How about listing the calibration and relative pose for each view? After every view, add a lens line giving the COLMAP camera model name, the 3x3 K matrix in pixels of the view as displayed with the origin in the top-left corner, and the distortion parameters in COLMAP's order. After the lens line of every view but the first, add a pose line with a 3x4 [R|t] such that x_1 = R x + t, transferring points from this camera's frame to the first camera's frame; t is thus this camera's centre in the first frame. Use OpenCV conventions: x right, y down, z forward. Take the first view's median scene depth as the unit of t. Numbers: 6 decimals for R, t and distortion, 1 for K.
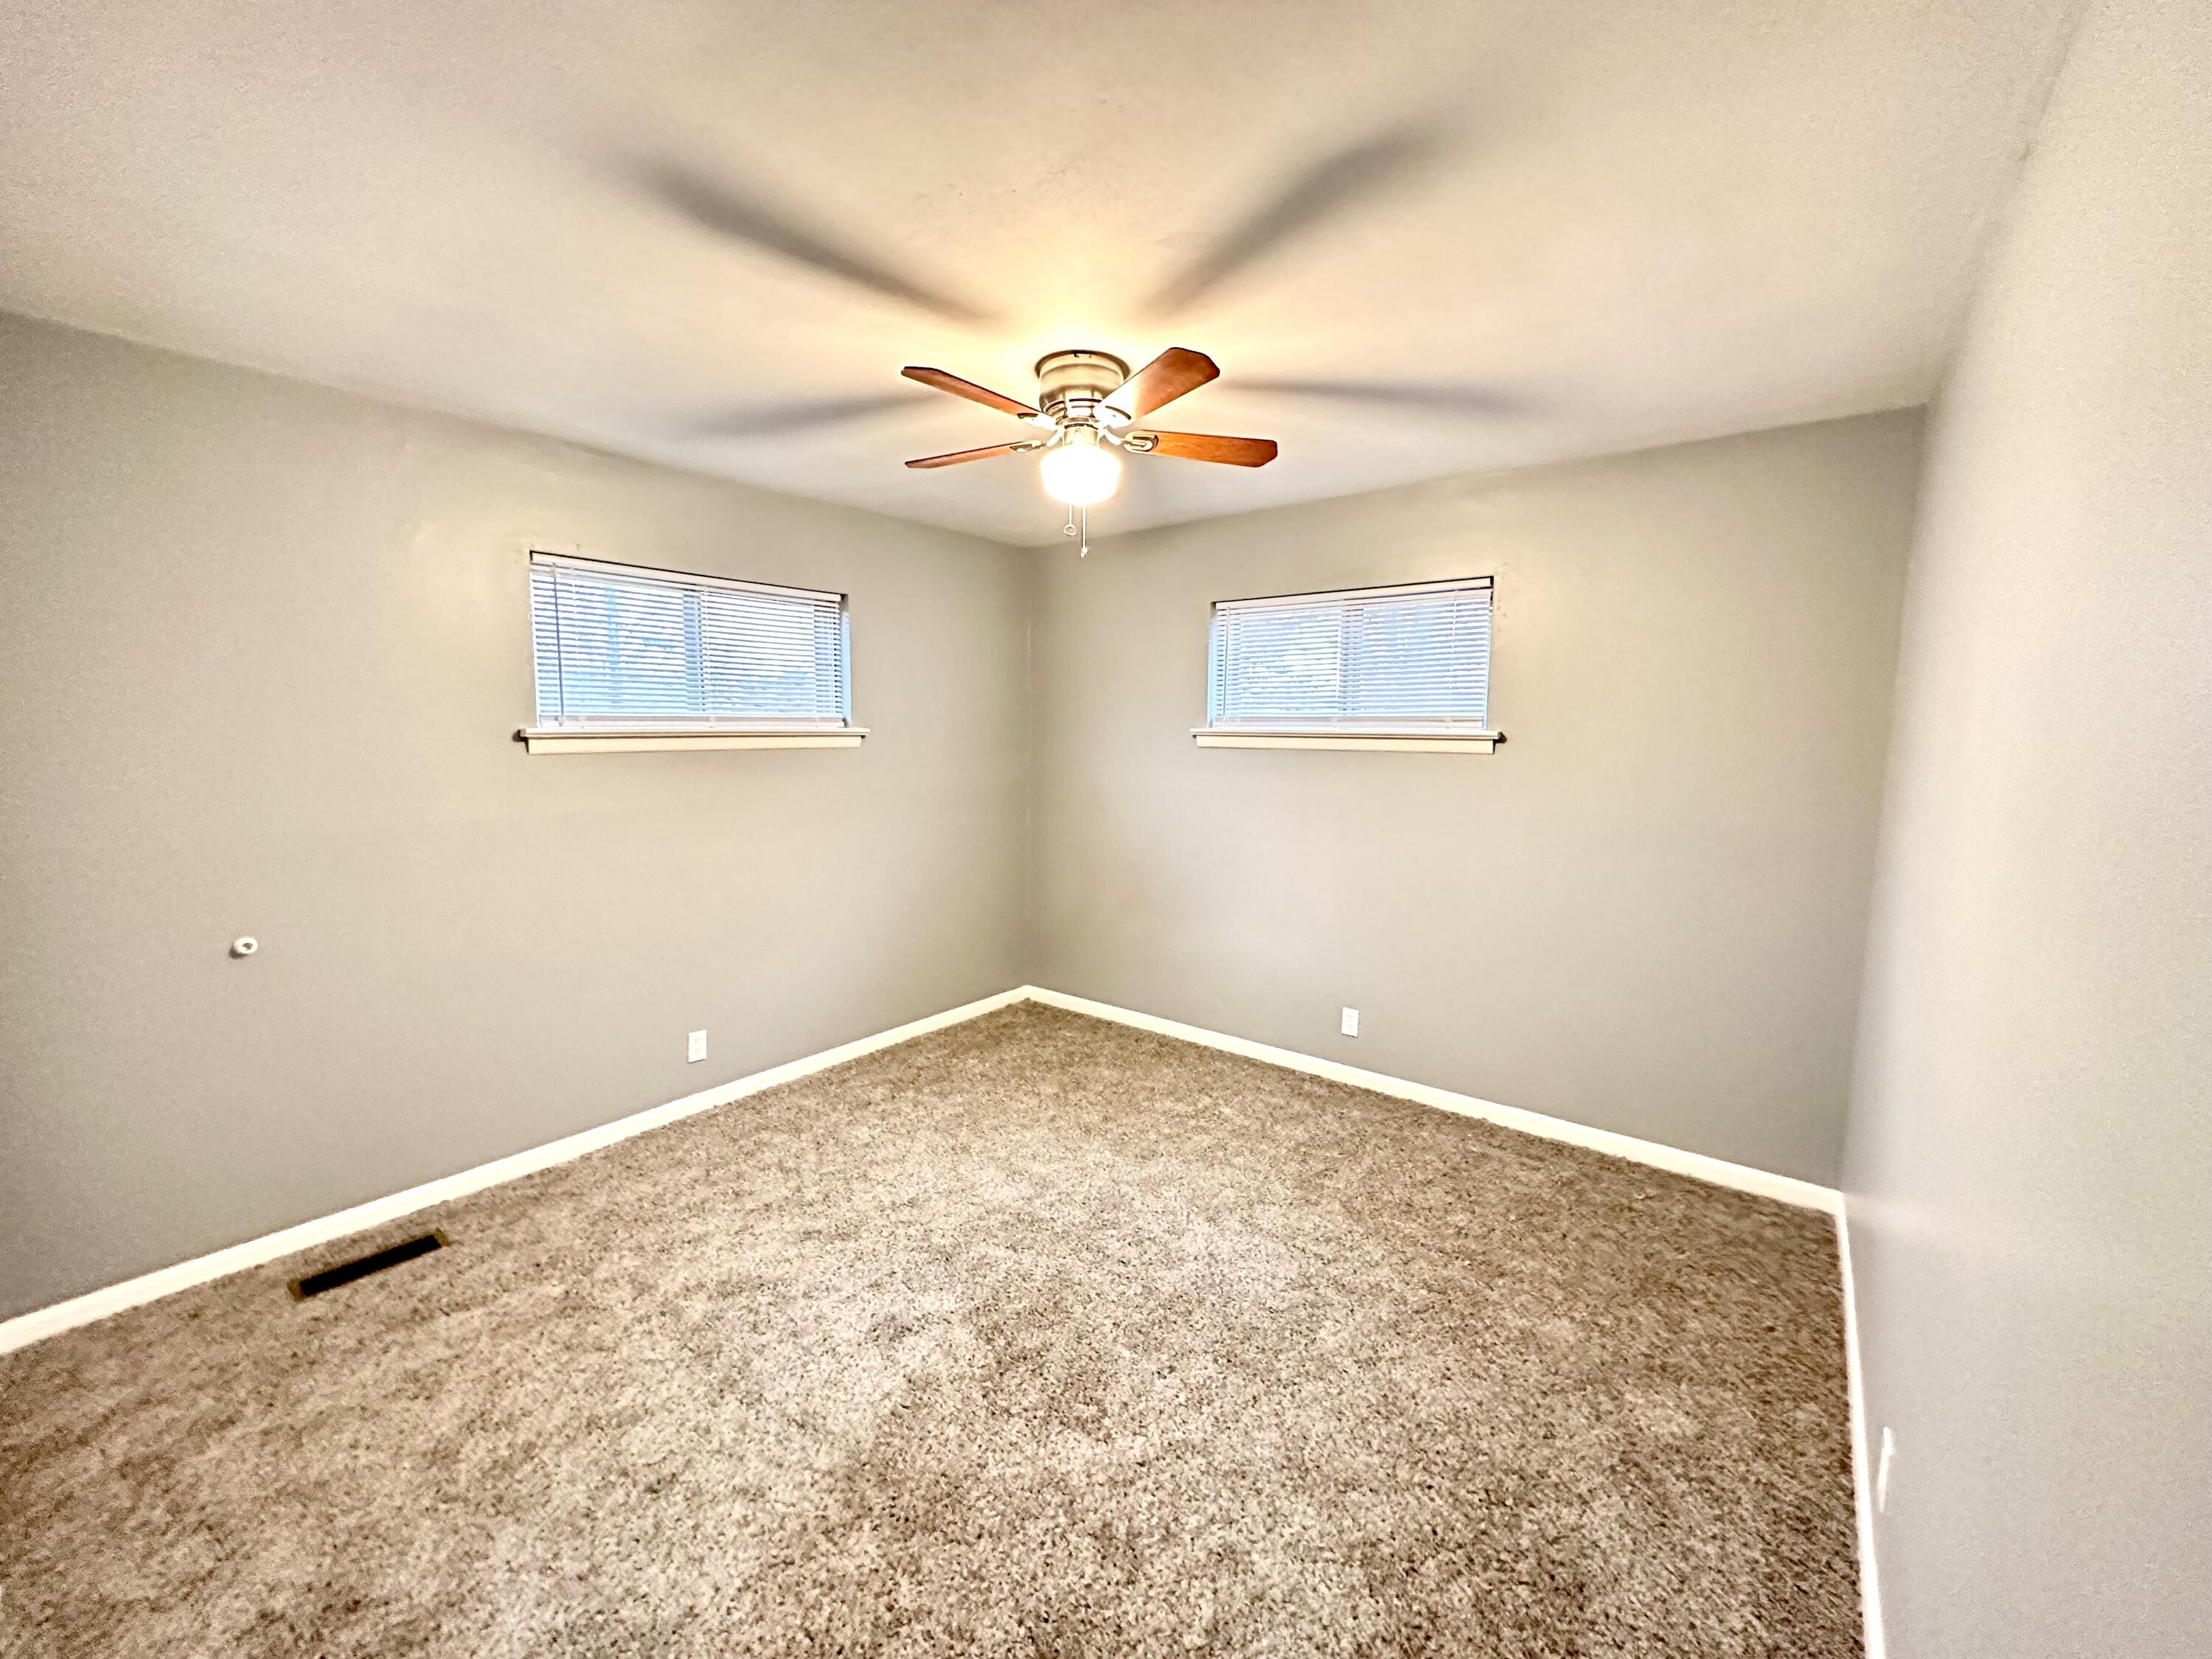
lens RADIAL K [[883.3, 0, 1116.0], [0, 883.3, 822.5], [0, 0, 1]] dist [-0.004706, 0.000335]
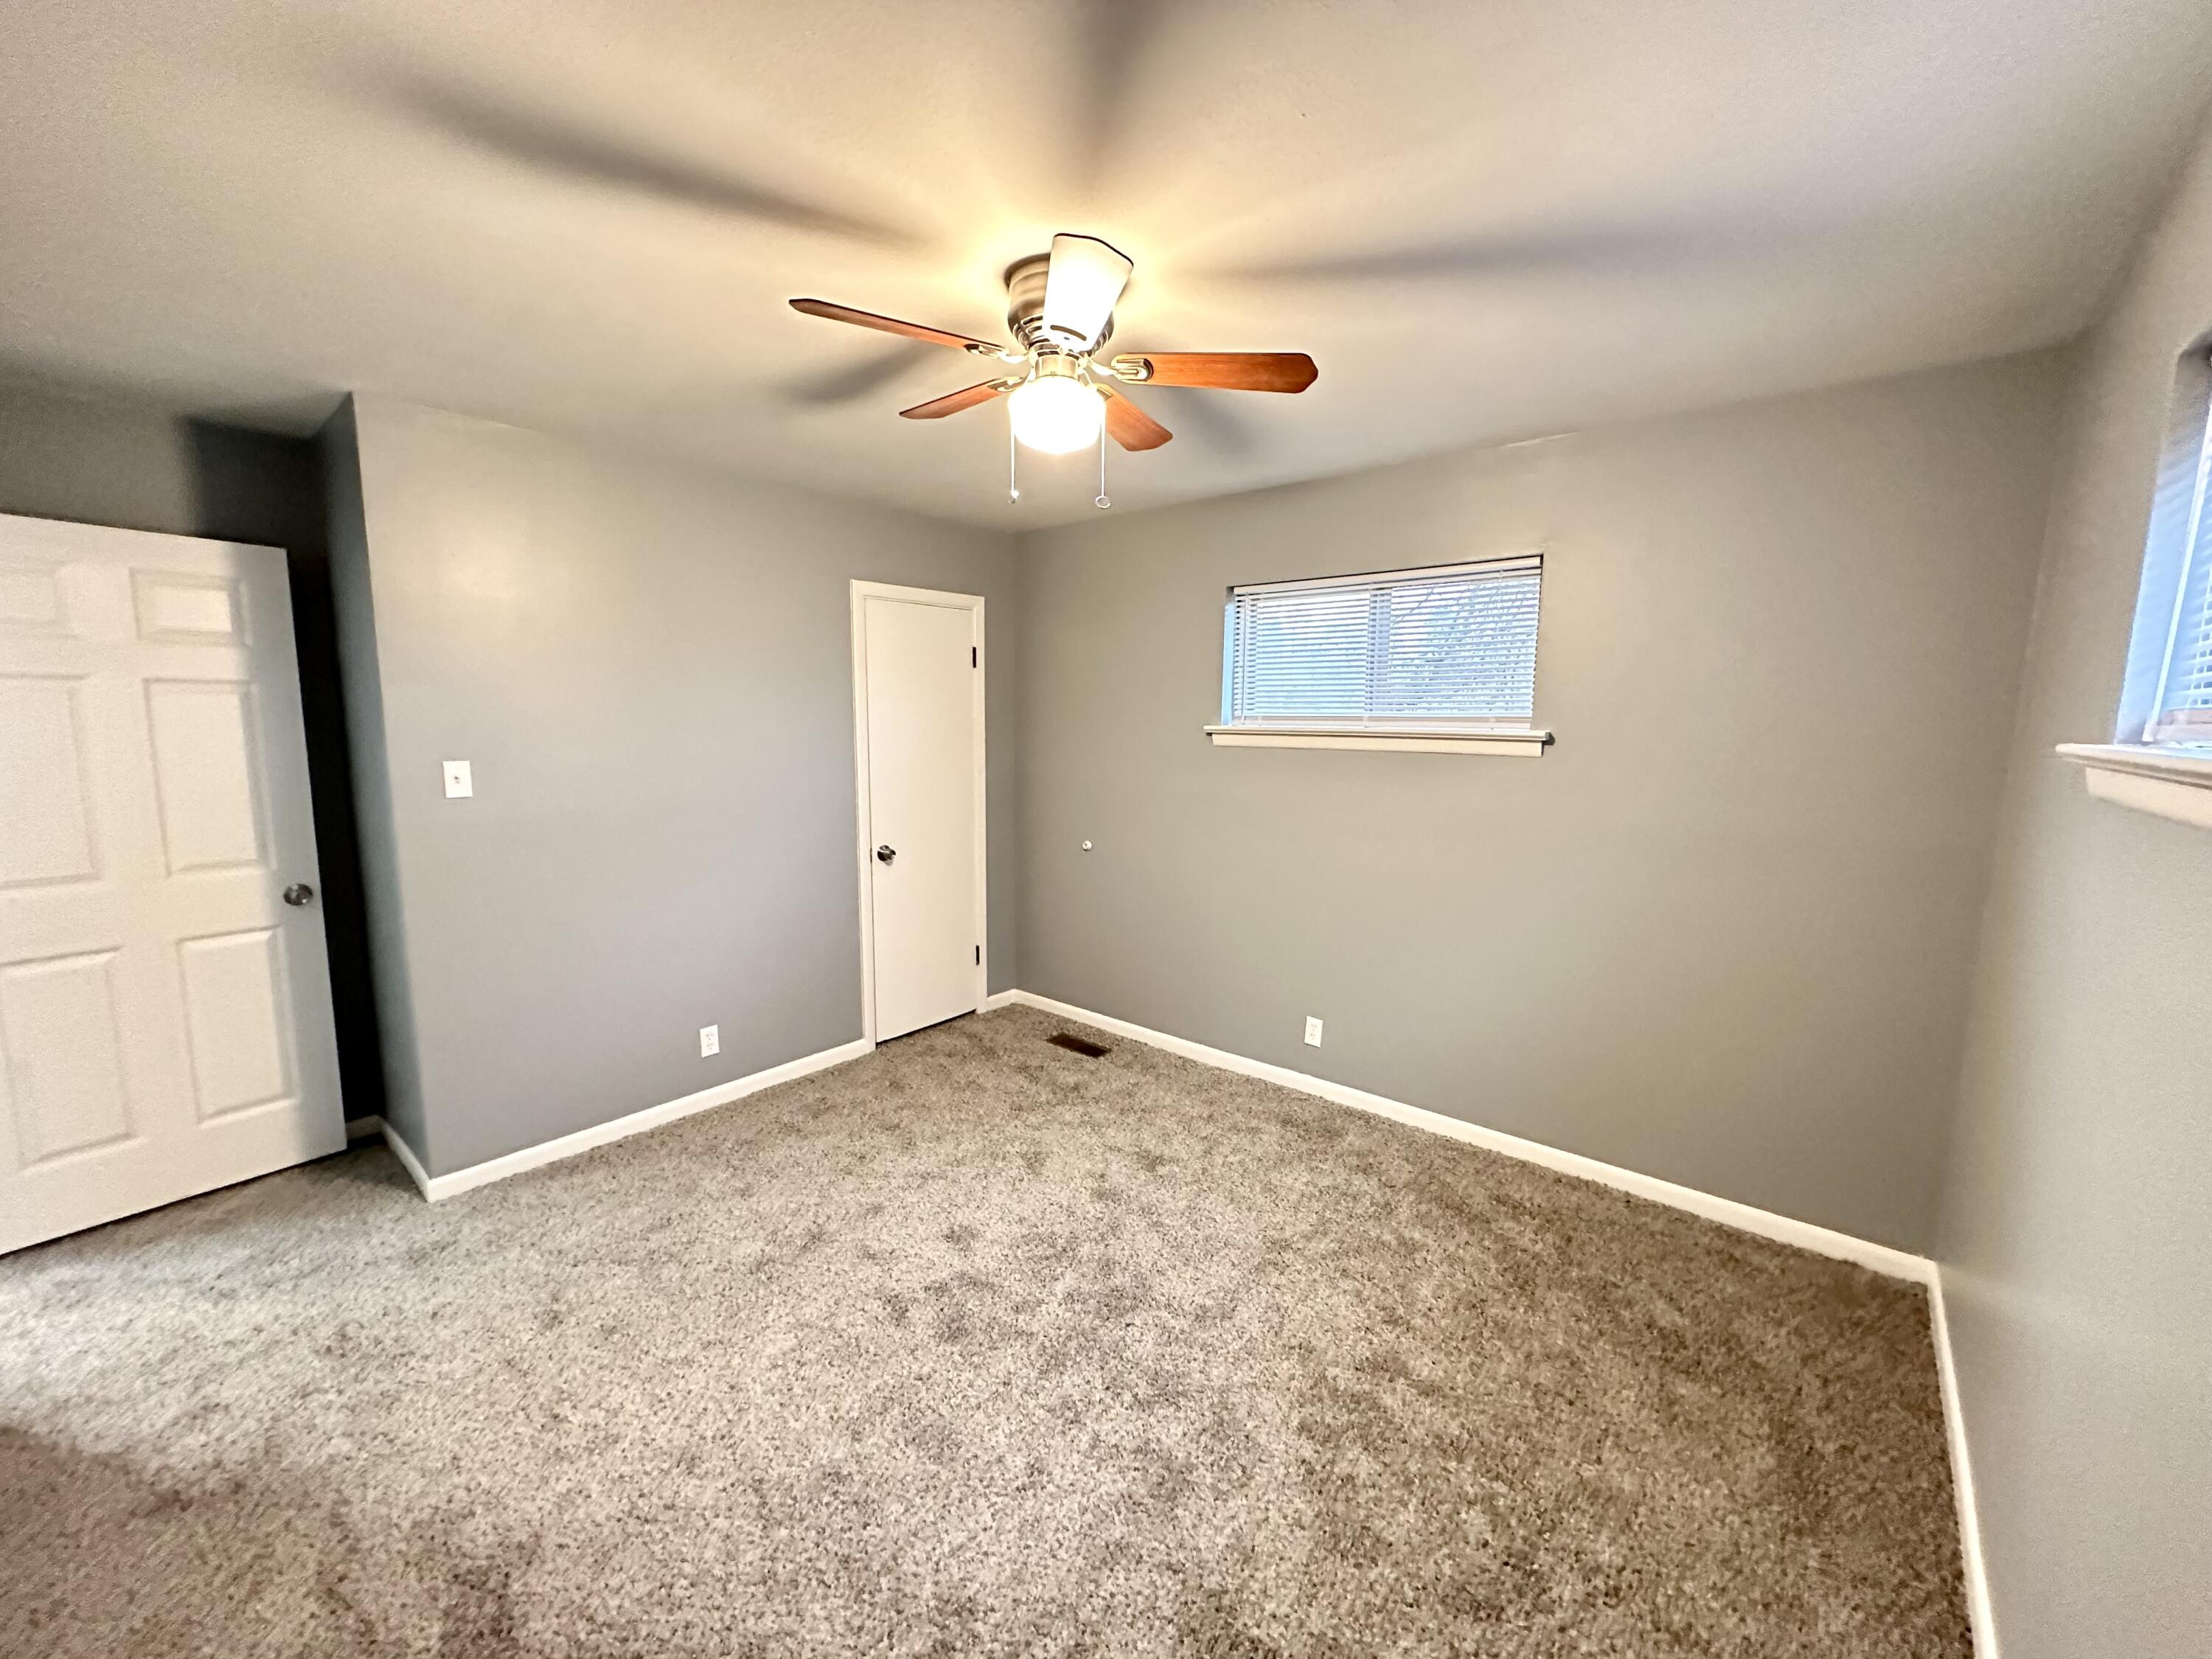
lens RADIAL K [[883.3, 0, 1101.1], [0, 883.3, 827.9], [0, 0, 1]] dist [-0.004706, 0.000335]
pose [[-0.045173, 0.121577, -0.991554, 0.738443], [-0.123644, 0.984254, 0.126315, -0.115646], [0.991298, 0.128305, -0.029429, 1.015045]]
